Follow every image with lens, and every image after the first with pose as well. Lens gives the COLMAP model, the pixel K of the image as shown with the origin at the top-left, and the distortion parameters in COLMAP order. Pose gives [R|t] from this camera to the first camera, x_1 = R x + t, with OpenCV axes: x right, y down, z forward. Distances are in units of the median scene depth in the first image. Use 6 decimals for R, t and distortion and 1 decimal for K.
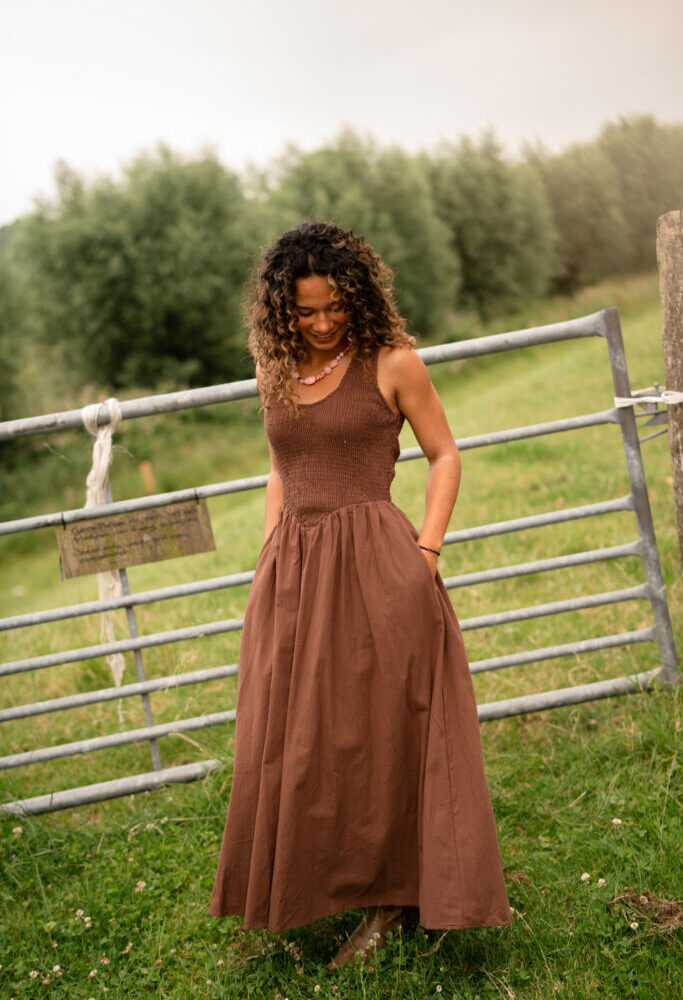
lens RADIAL K [[1487.0, 0, 387.0], [0, 1487.0, 499.2], [0, 0, 1]] dist [0.180298, 0.028354]
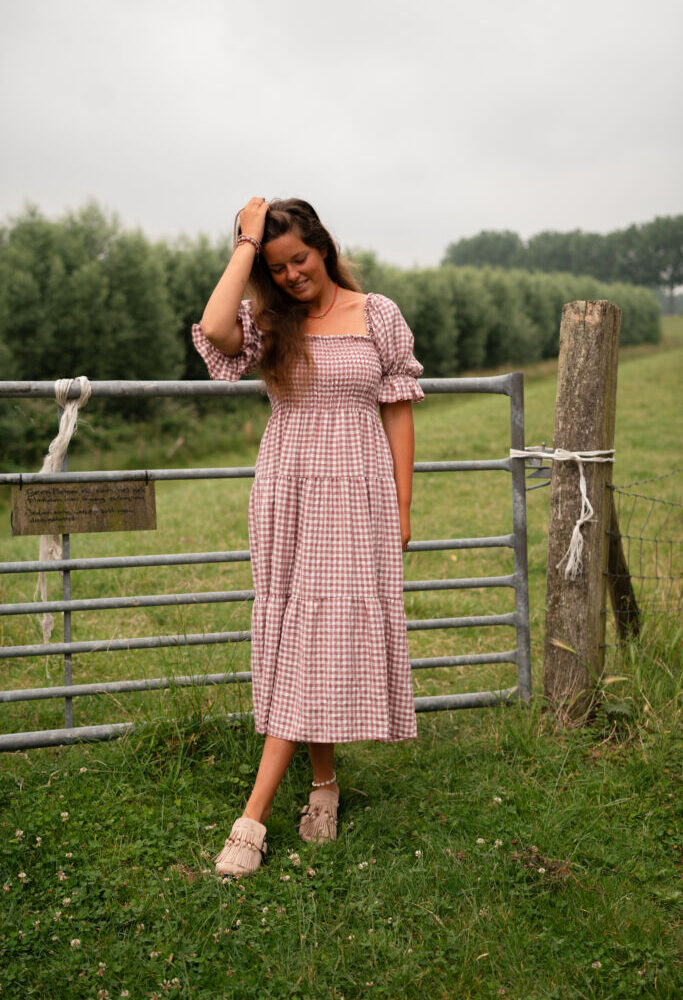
lens RADIAL K [[1487.0, 0, 387.0], [0, 1487.0, 499.2], [0, 0, 1]] dist [0.180298, 0.028354]
pose [[0.960395, 0.143909, 0.238605, -0.217237], [-0.124437, 0.987685, -0.094834, 0.095417], [-0.249314, 0.061387, 0.966475, -0.096404]]
